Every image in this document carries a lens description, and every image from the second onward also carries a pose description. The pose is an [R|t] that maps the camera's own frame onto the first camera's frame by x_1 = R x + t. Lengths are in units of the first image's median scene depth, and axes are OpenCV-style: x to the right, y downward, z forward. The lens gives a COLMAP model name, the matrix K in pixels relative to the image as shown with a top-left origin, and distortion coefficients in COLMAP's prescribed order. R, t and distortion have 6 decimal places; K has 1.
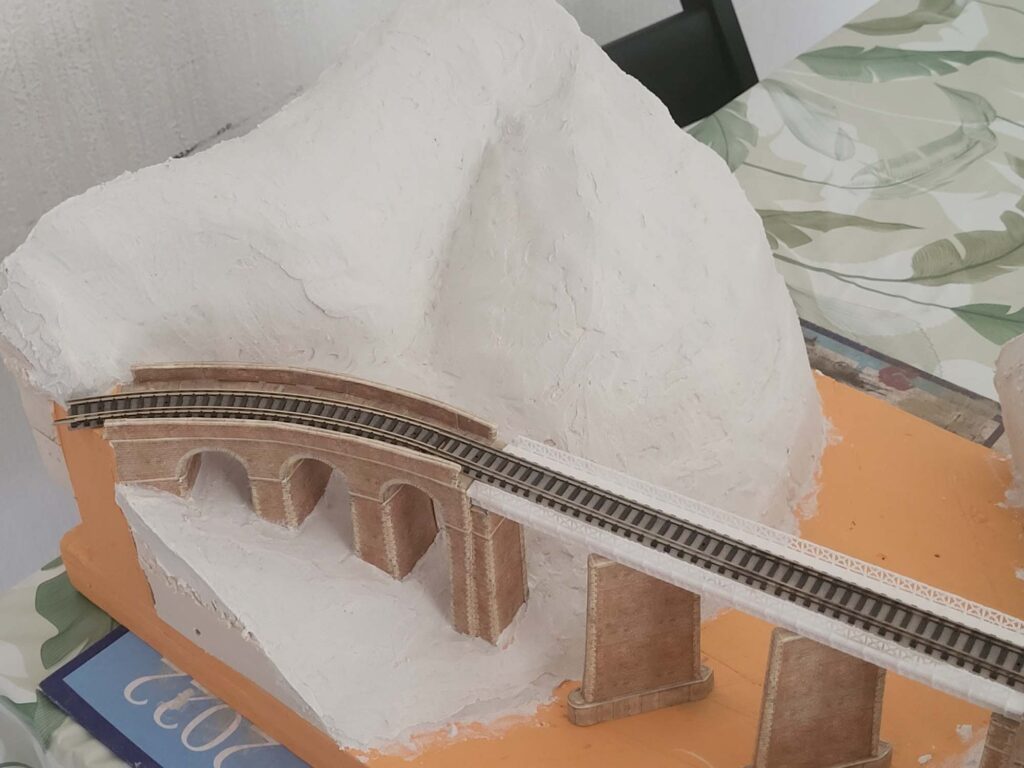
lens RADIAL K [[1363.2, 0, 512.0], [0, 1363.2, 384.0], [0, 0, 1]] dist [-0.009033, 0.088700]
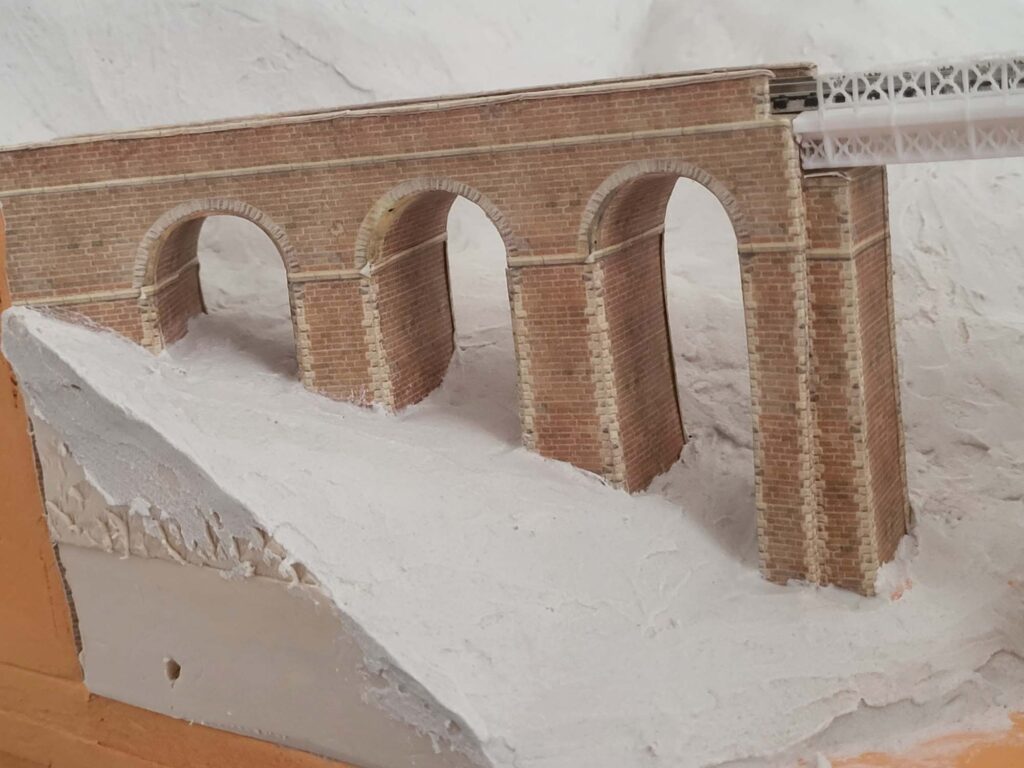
lens RADIAL K [[1490.9, 0, 512.0], [0, 1490.9, 384.0], [0, 0, 1]] dist [-0.001559, -0.008701]
pose [[0.996697, -0.081078, 0.004574, -0.121392], [0.075375, 0.902699, -0.423619, 0.322091], [0.030217, 0.422565, 0.905829, 0.550847]]
